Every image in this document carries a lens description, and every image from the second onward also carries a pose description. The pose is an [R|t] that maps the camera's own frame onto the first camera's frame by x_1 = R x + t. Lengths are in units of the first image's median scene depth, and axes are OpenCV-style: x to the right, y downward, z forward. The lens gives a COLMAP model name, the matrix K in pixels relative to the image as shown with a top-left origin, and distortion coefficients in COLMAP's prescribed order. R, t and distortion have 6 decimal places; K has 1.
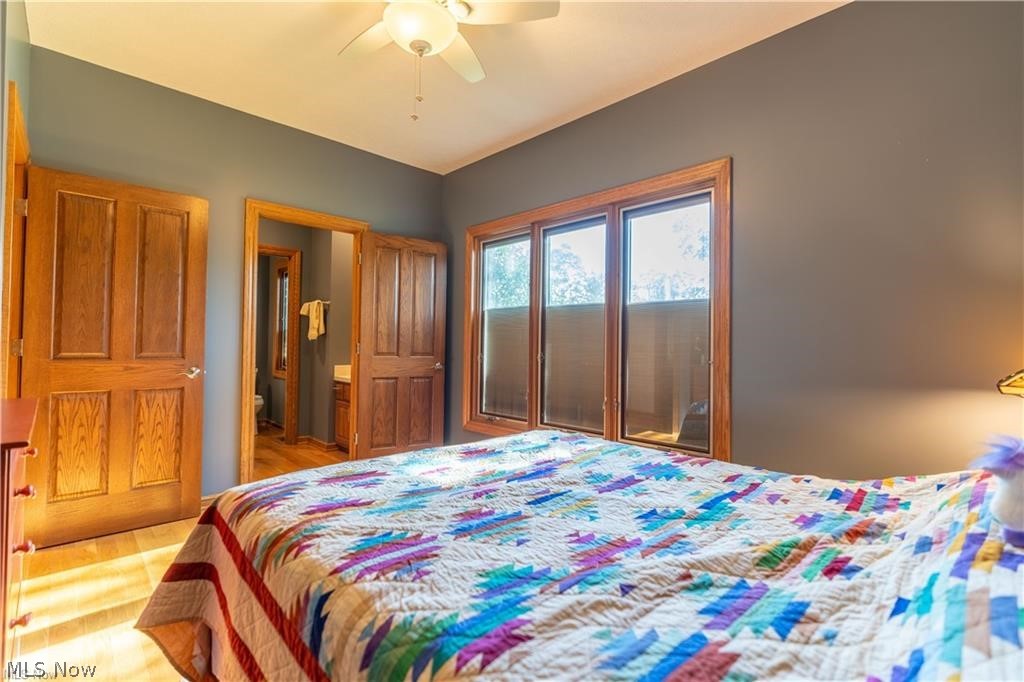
lens RADIAL K [[466.6, 0, 516.1], [0, 466.6, 337.9], [0, 0, 1]] dist [-0.008316, 0.001255]
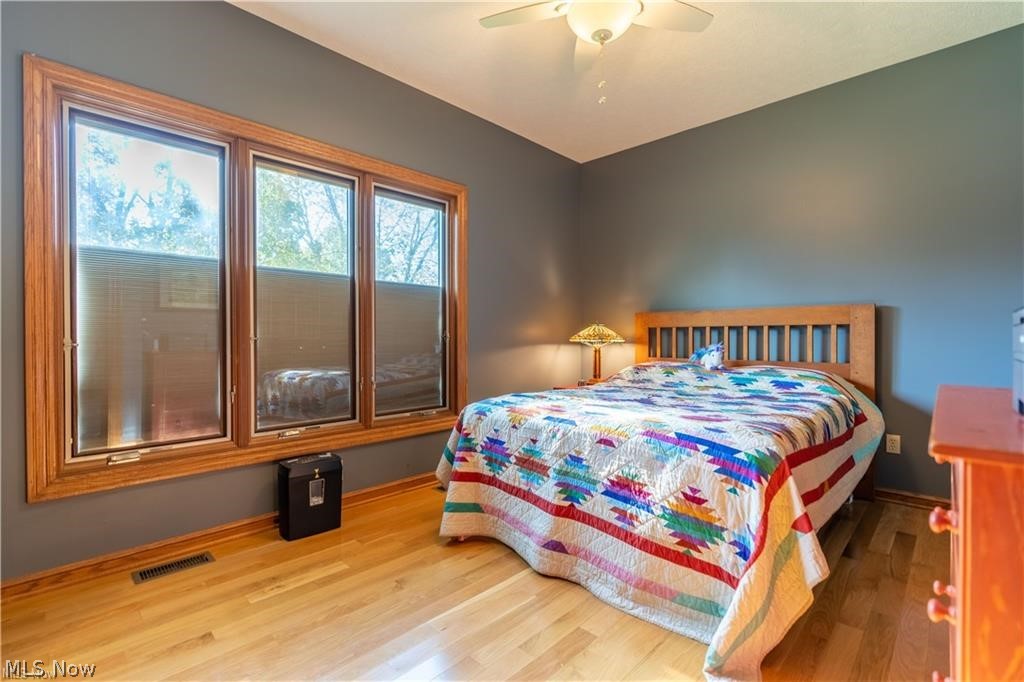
lens RADIAL K [[466.6, 0, 512.8], [0, 466.6, 338.4], [0, 0, 1]] dist [-0.008316, 0.001255]
pose [[-0.031101, -0.026618, 0.999162, -0.709387], [-0.022565, 0.999409, 0.025922, 0.016277], [-0.999262, -0.021740, -0.031683, 0.679344]]
